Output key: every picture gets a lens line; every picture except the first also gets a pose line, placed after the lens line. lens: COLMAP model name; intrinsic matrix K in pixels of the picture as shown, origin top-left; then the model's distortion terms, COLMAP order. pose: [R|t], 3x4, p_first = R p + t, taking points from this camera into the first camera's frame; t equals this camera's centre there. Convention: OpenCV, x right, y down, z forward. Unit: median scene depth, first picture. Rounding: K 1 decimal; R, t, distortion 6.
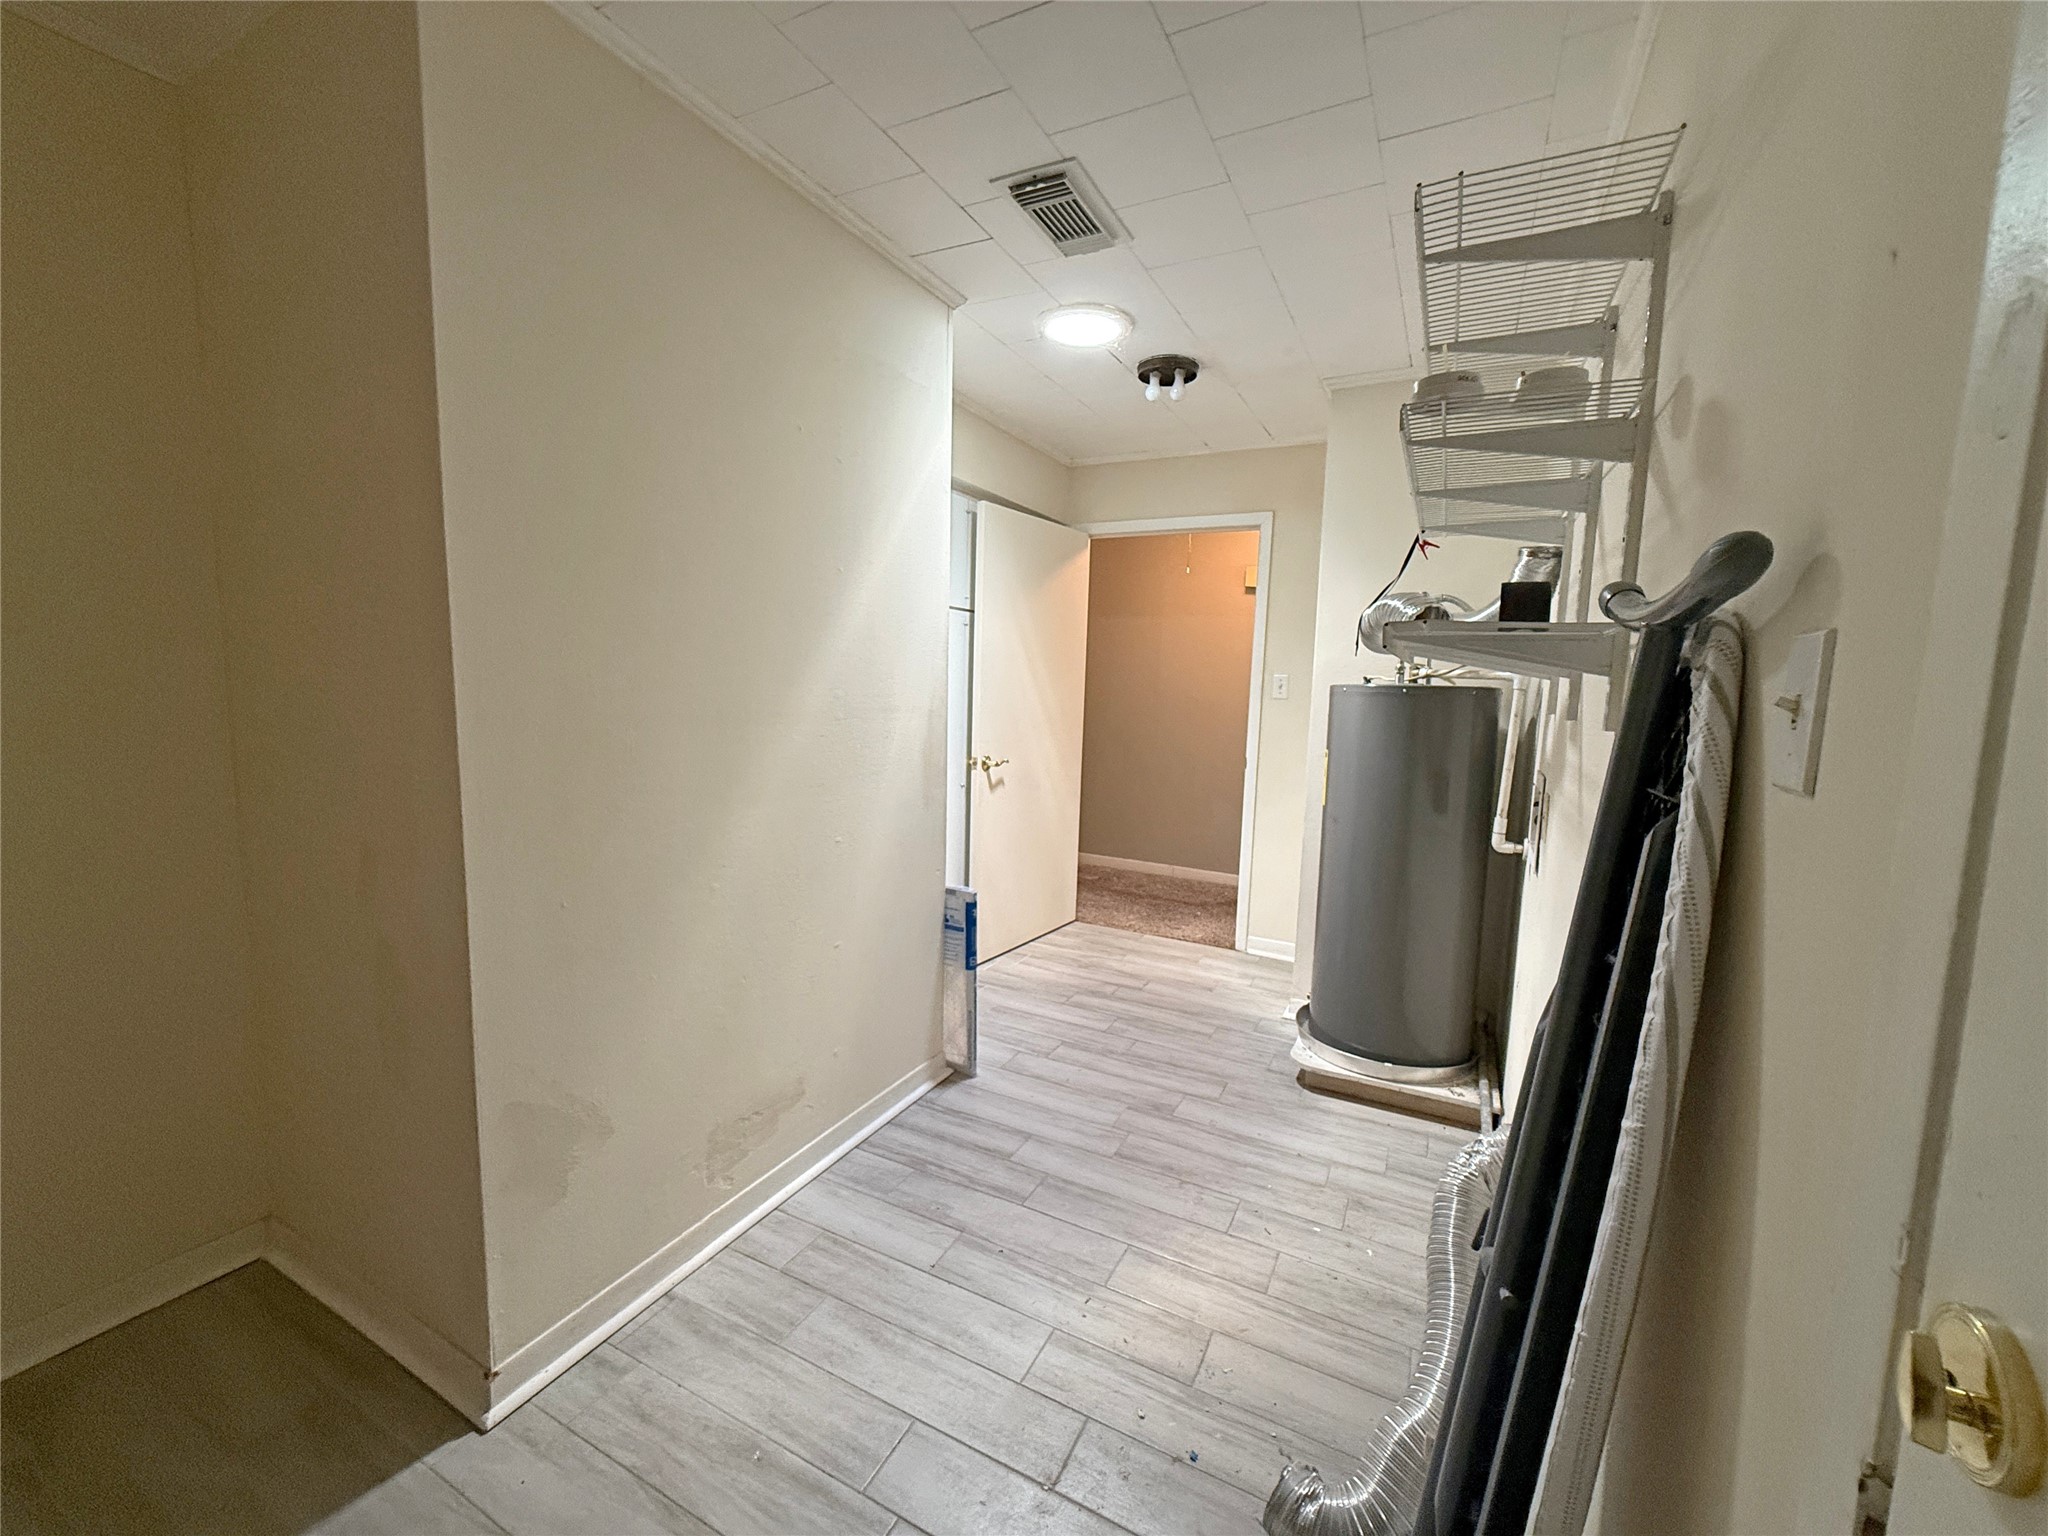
lens RADIAL K [[831.3, 0, 1012.5], [0, 831.3, 769.6], [0, 0, 1]] dist [0.001177, -0.000061]
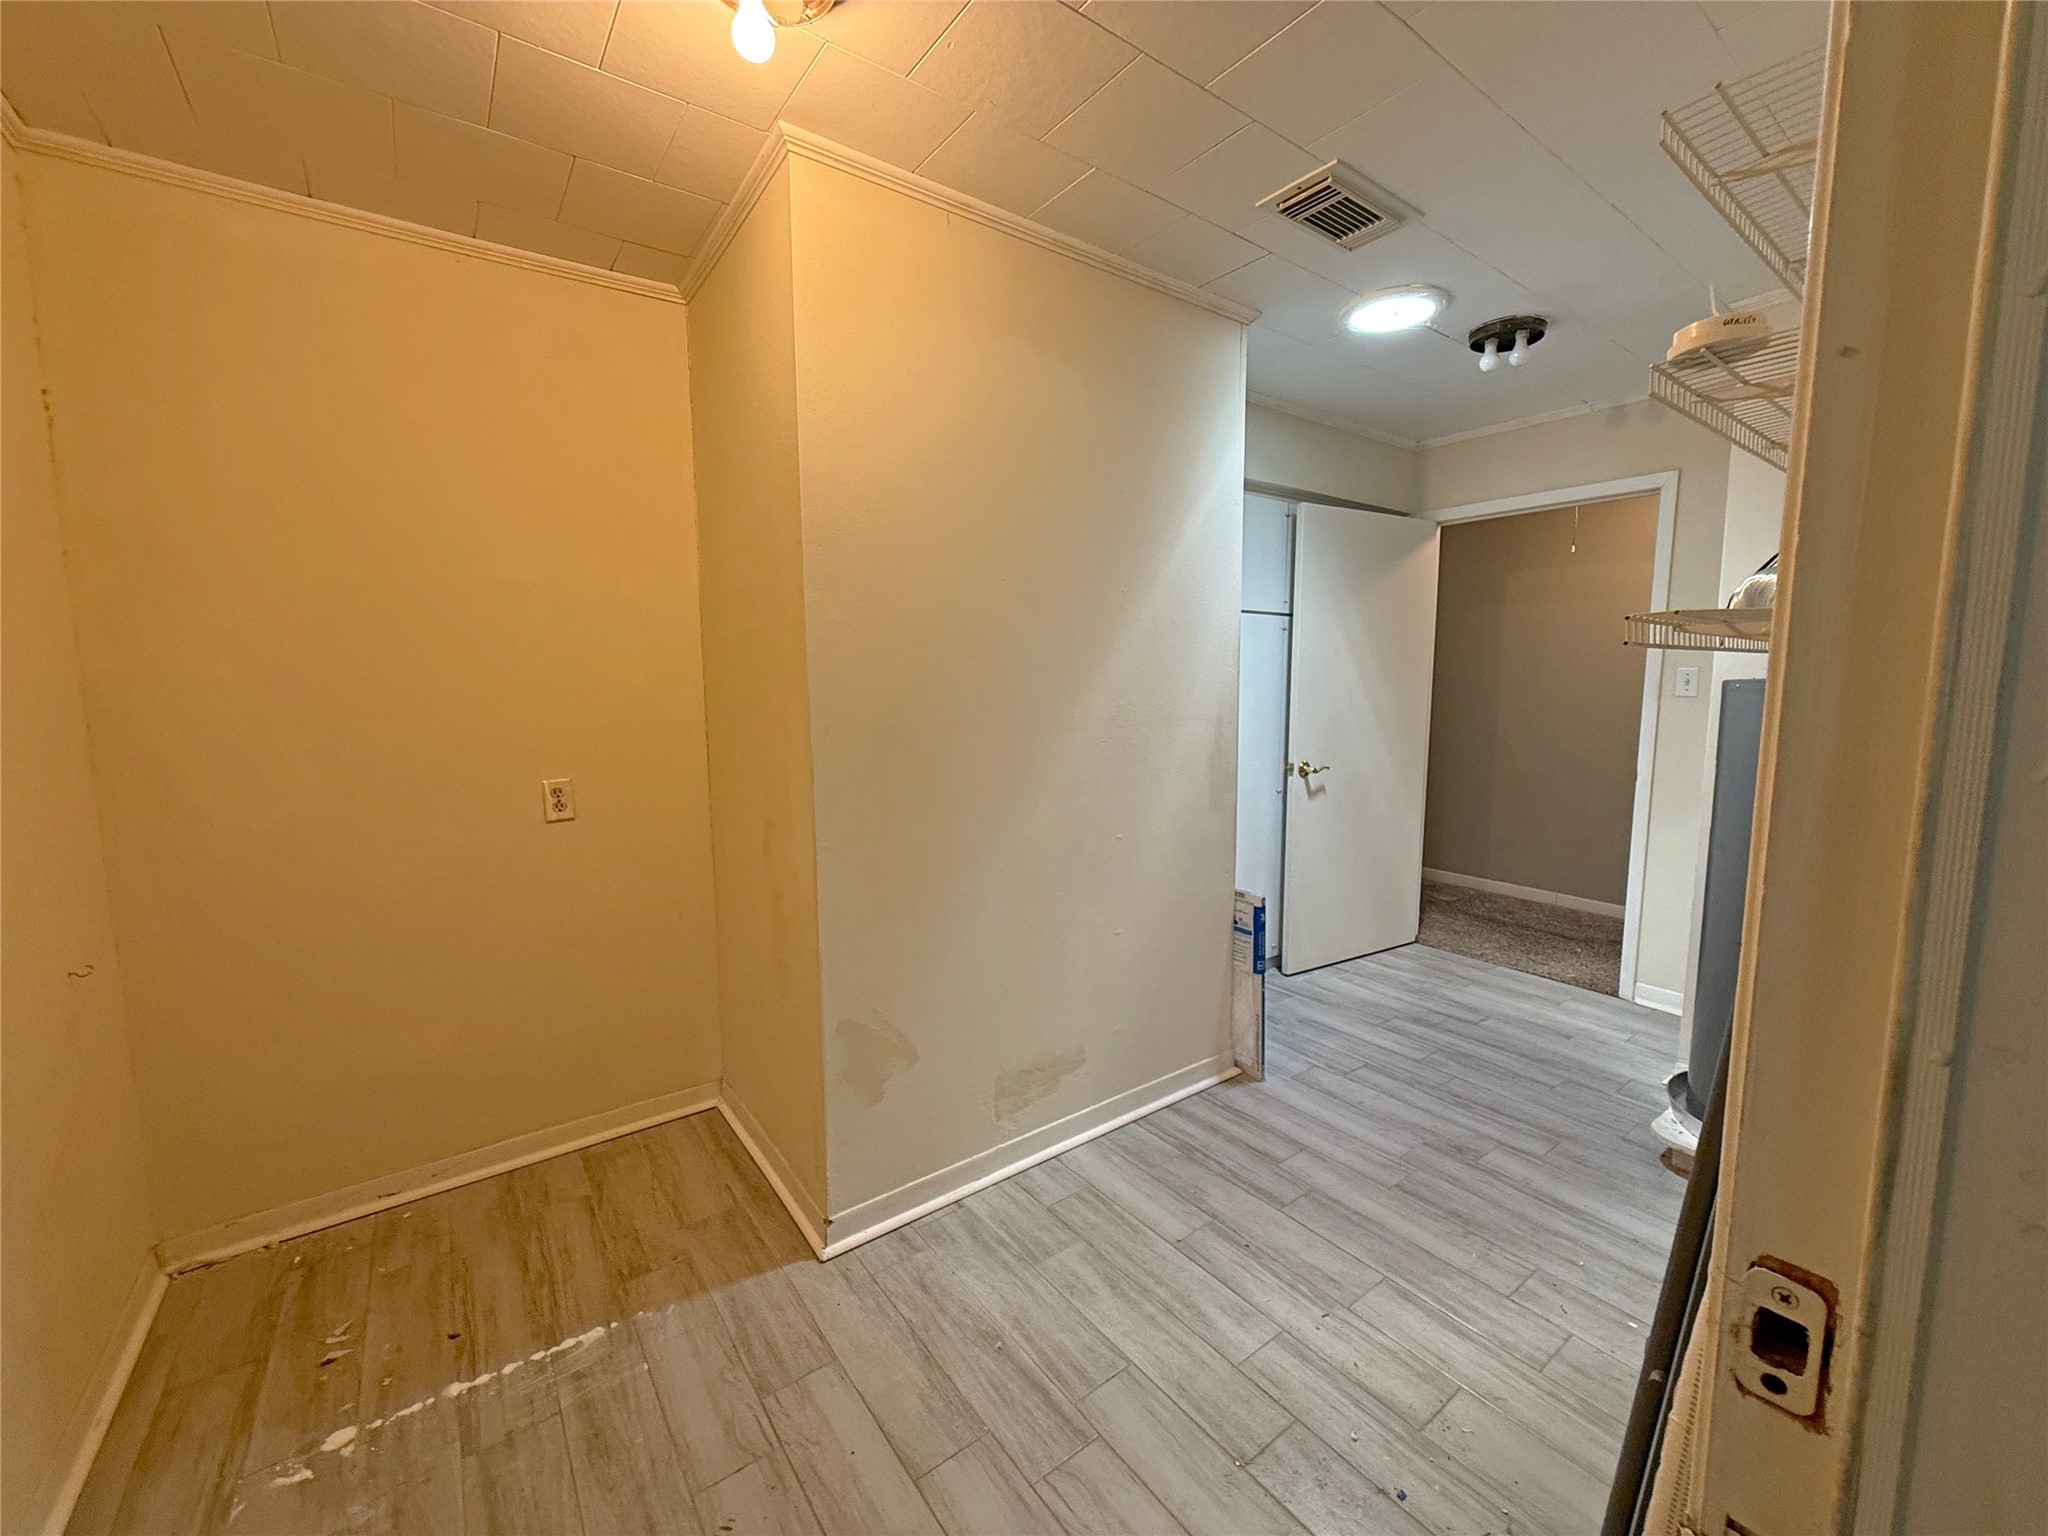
lens RADIAL K [[831.3, 0, 1012.5], [0, 831.3, 769.6], [0, 0, 1]] dist [0.001177, -0.000061]
pose [[0.893311, 0.018570, -0.449054, 0.140636], [-0.020669, 0.999786, 0.000227, -0.000637], [0.448963, 0.009079, 0.893504, -0.039056]]
